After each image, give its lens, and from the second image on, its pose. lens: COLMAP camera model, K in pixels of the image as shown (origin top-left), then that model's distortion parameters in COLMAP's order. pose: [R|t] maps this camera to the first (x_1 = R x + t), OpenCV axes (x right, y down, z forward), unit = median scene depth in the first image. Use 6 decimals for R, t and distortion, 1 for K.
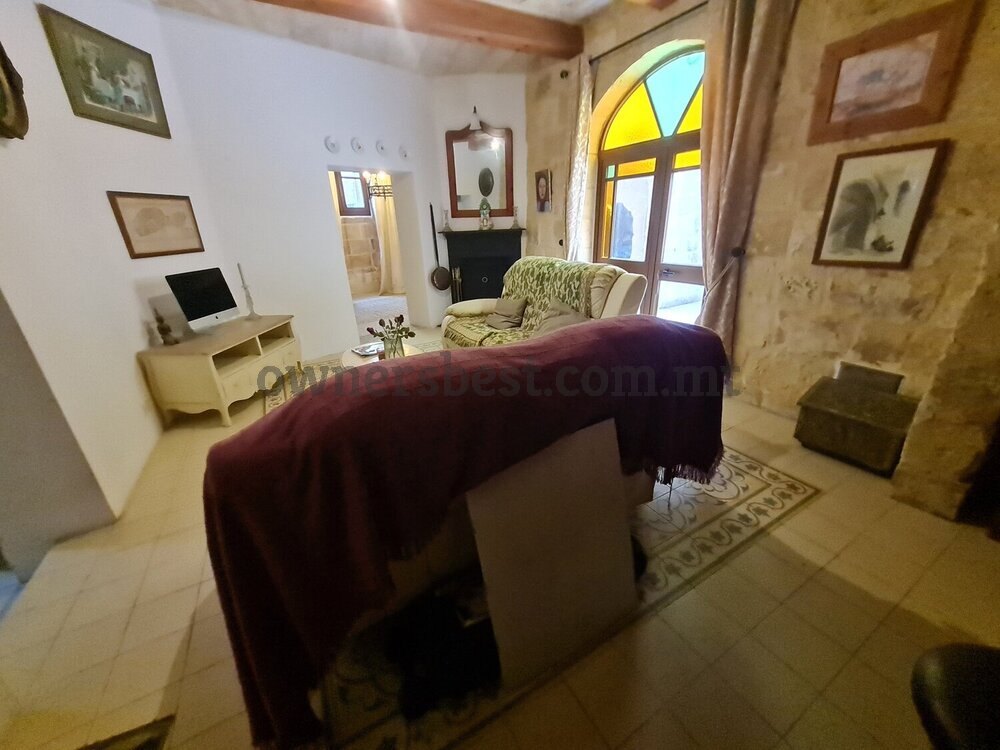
lens RADIAL K [[390.3, 0, 503.1], [0, 390.3, 374.8], [0, 0, 1]] dist [0.012196, -0.000796]
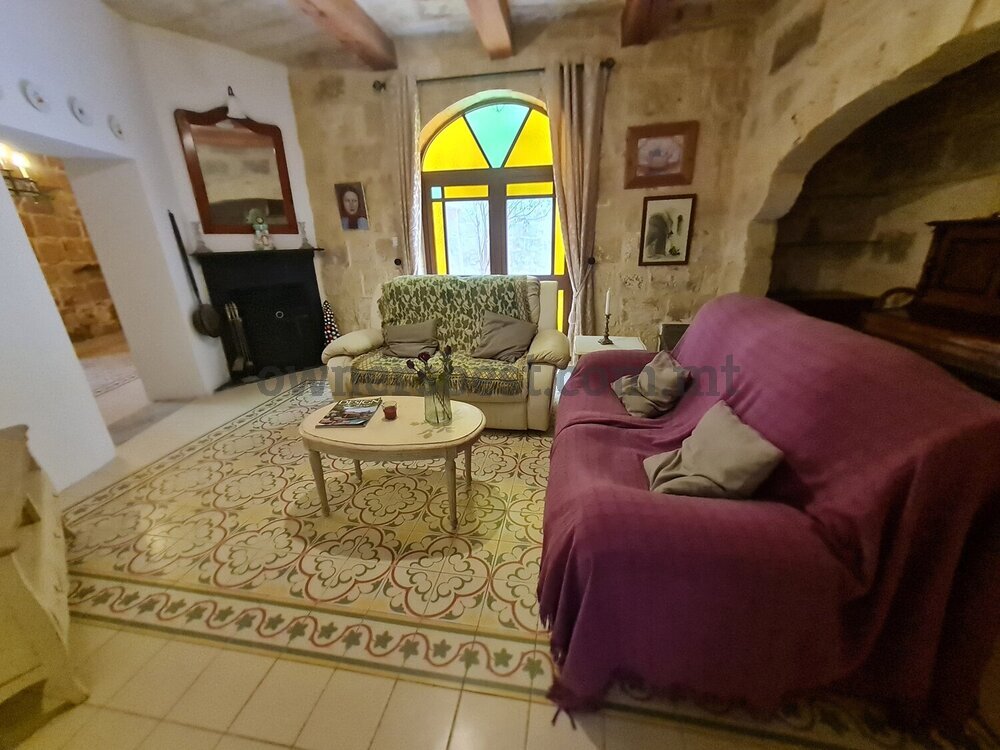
lens RADIAL K [[390.3, 0, 496.6], [0, 390.3, 376.4], [0, 0, 1]] dist [0.012196, -0.000796]
pose [[0.649972, -0.238249, 0.721647, -0.707949], [0.281345, 0.957554, 0.062731, -0.108117], [-0.705962, 0.162258, 0.689413, 0.372084]]
